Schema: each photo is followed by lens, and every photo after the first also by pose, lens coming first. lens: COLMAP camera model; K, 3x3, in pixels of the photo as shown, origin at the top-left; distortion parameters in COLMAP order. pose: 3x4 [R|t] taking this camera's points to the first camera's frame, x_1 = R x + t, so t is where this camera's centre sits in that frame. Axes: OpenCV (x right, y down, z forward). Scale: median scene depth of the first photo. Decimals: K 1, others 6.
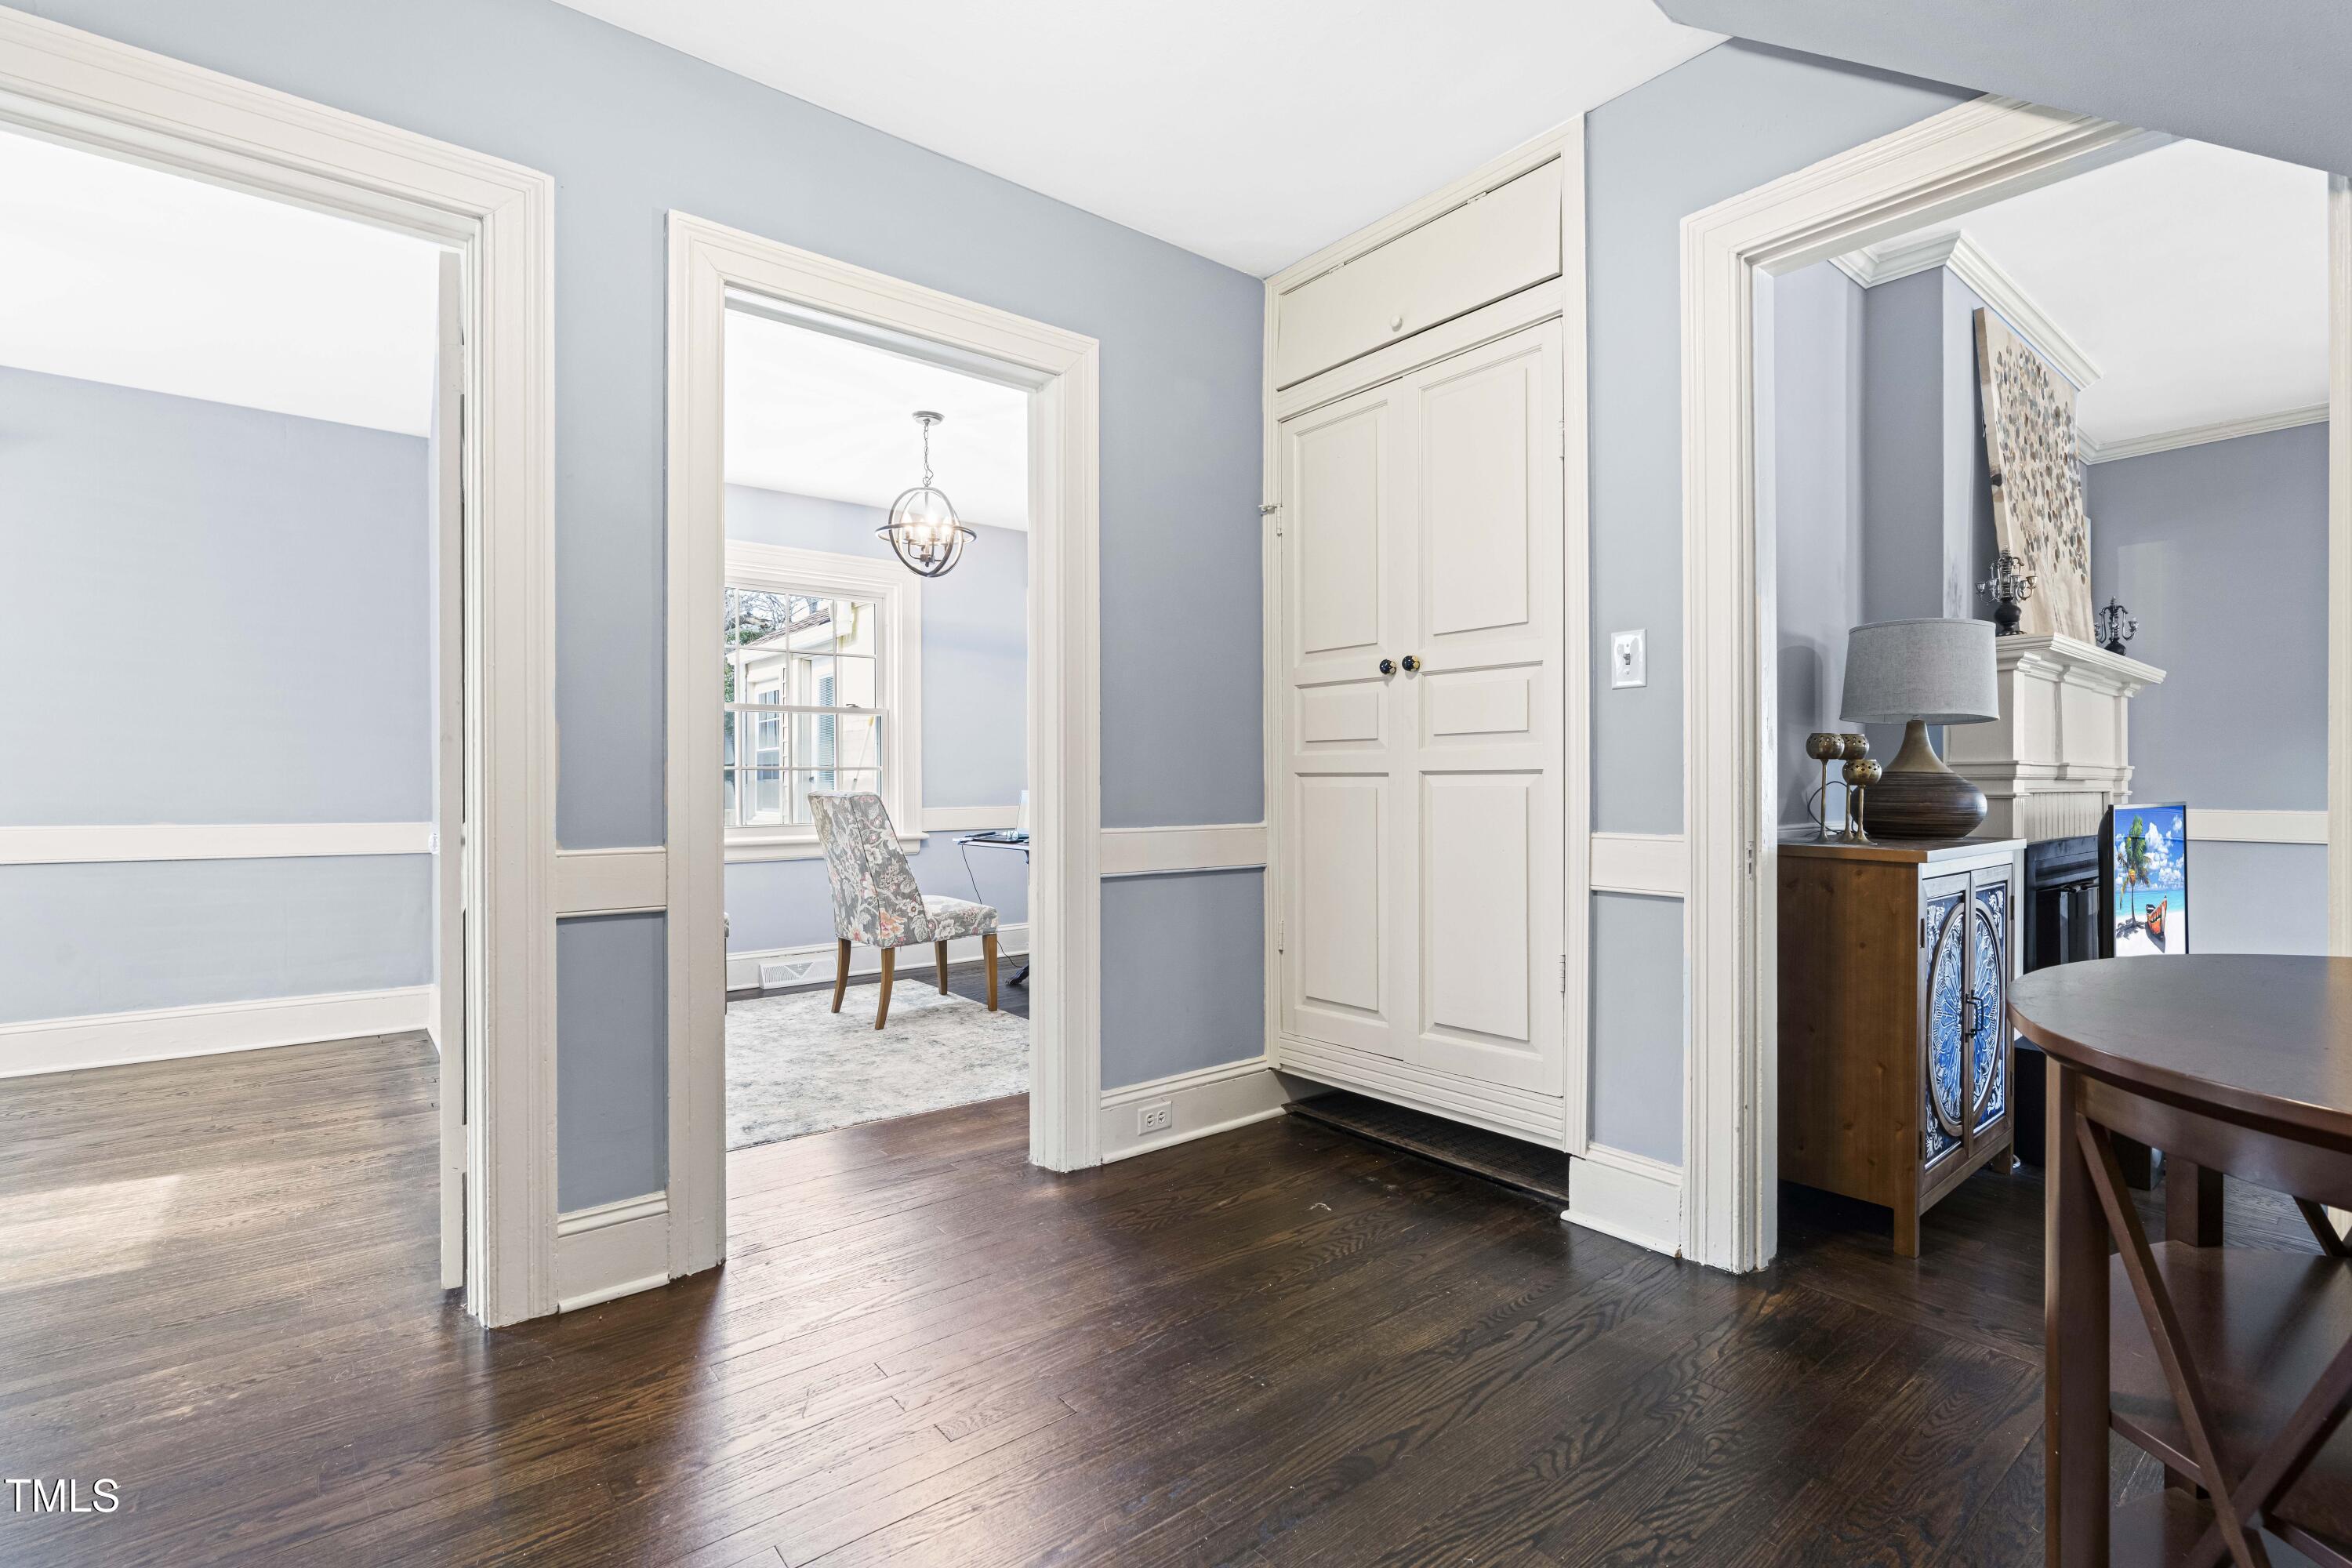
lens RADIAL K [[1067.2, 0, 1176.5], [0, 1067.2, 761.4], [0, 0, 1]] dist [-0.011241, 0.000795]
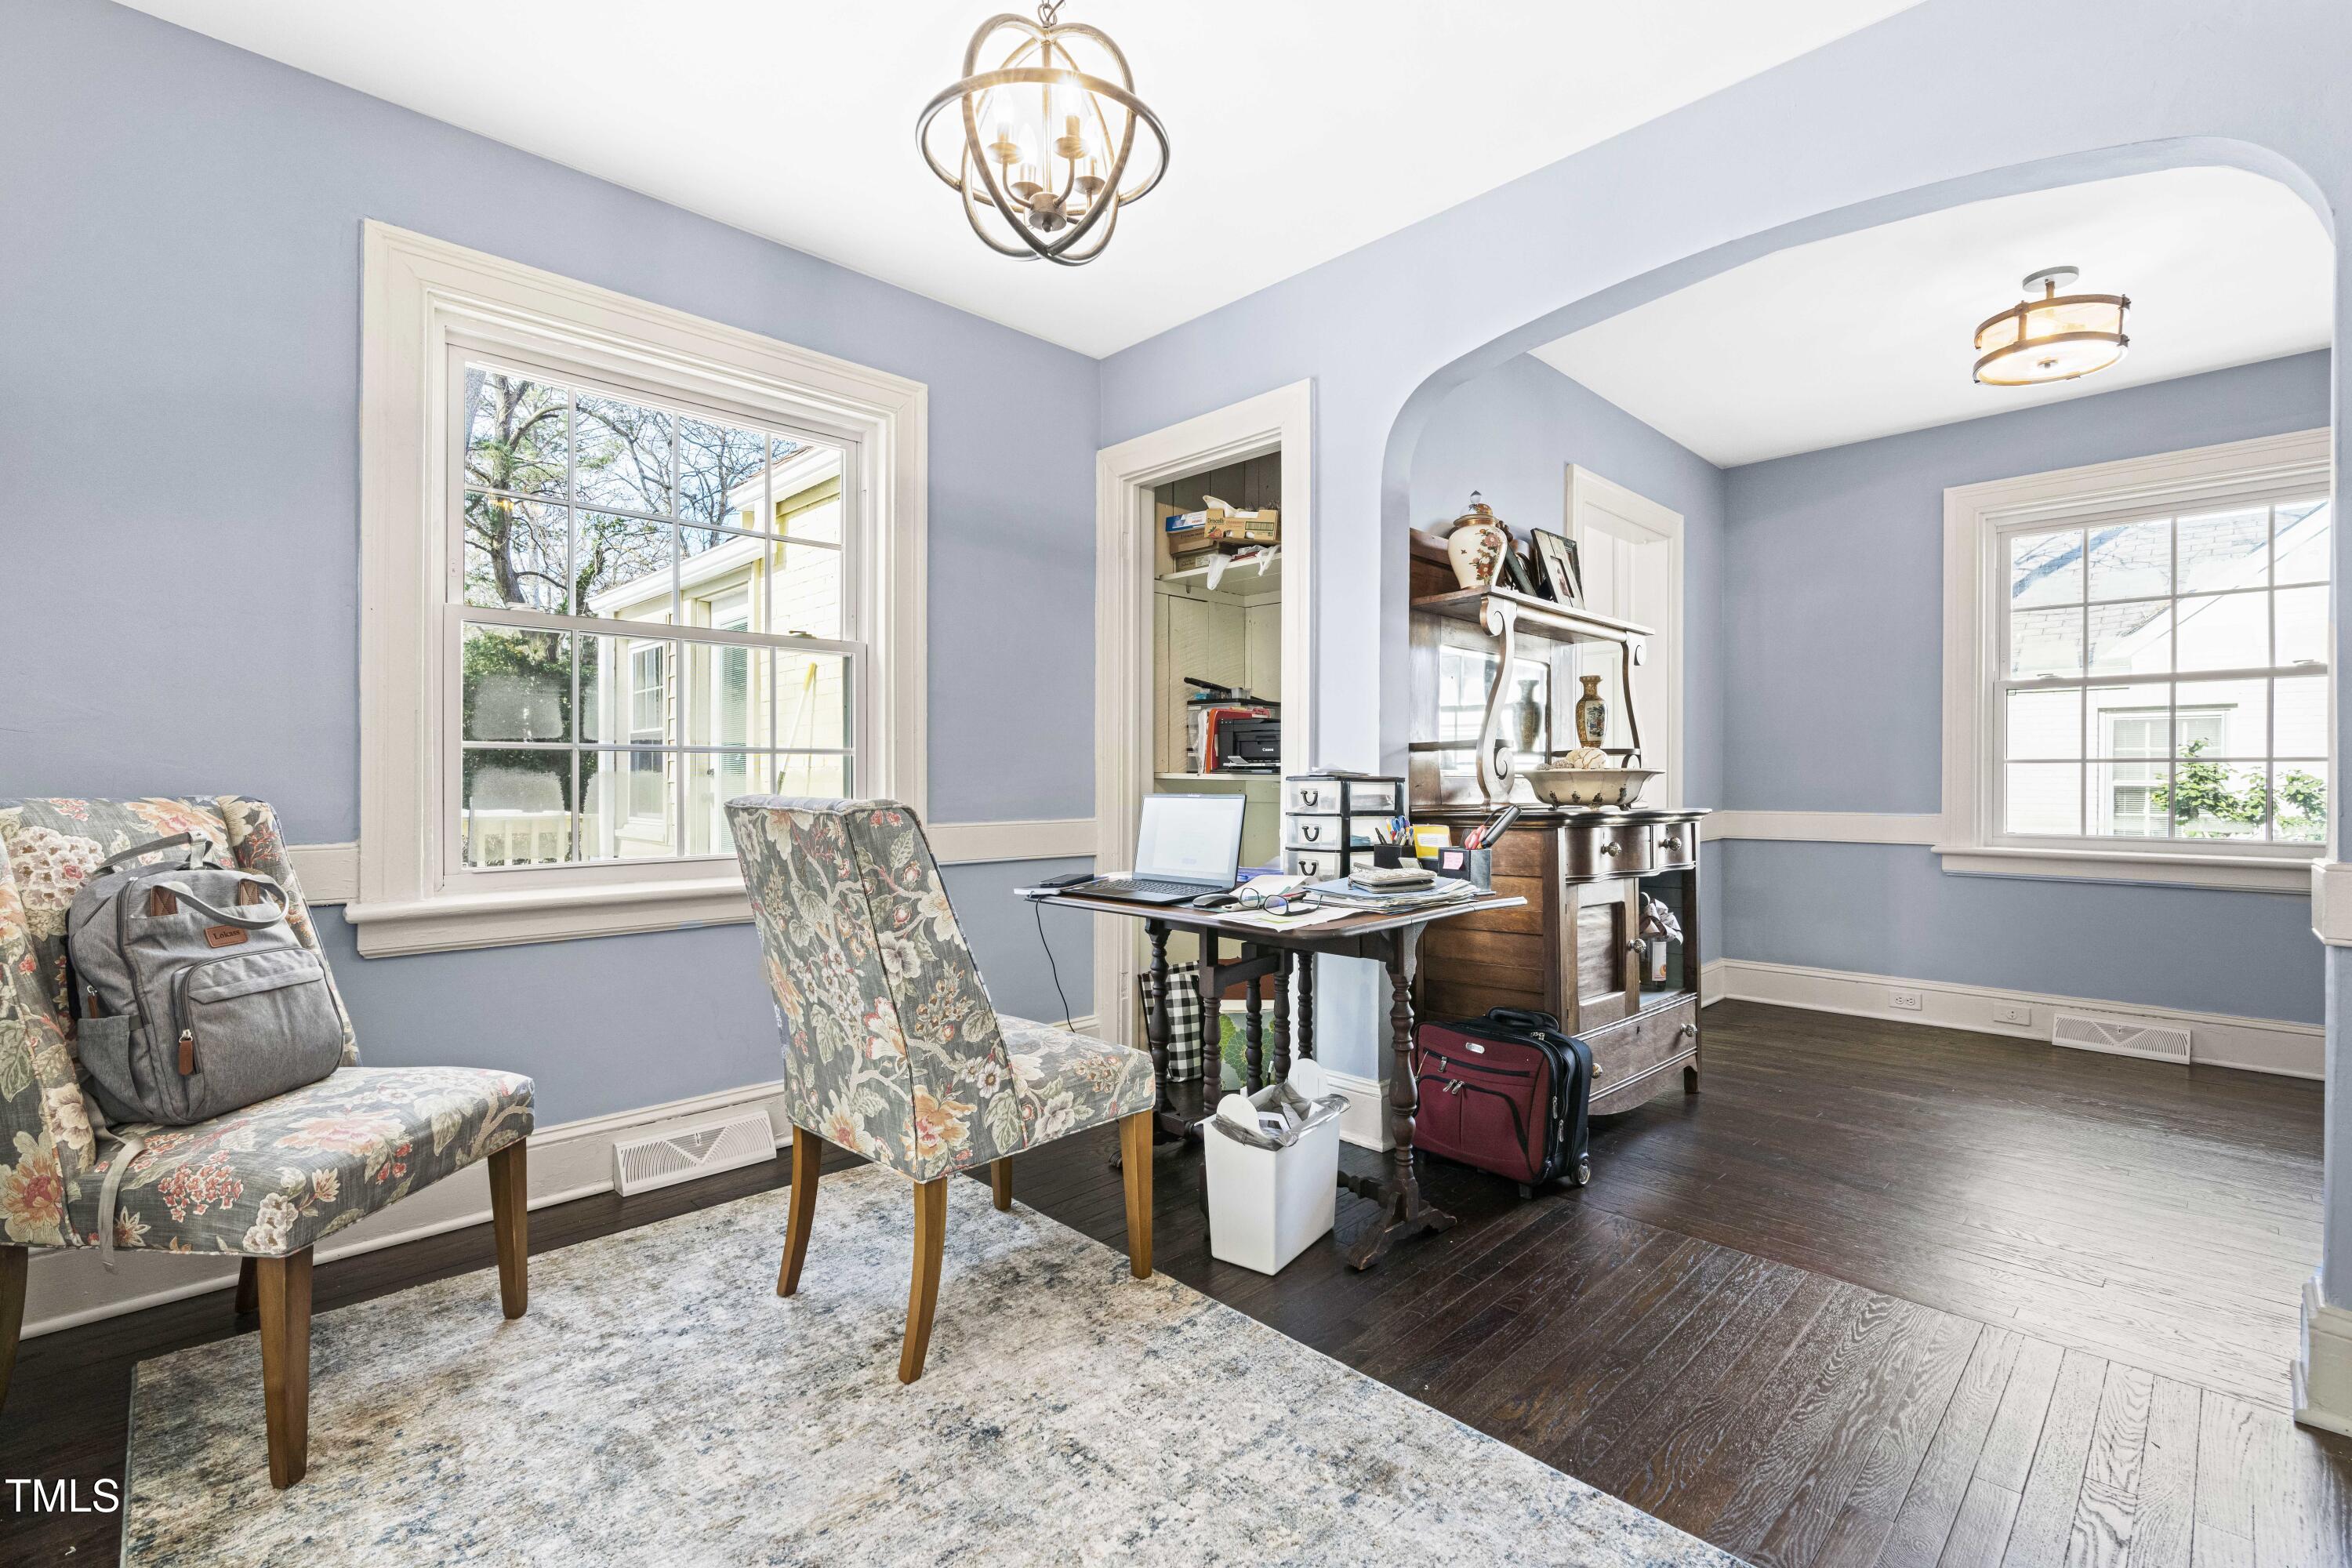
lens RADIAL K [[1061.6, 0, 1185.7], [0, 1061.6, 770.7], [0, 0, 1]] dist [-0.001026, 0.000094]
pose [[0.994859, 0.010645, 0.100707, -0.214316], [-0.012349, 0.999791, 0.016311, 0.009661], [-0.100512, -0.017471, 0.994782, 0.581575]]
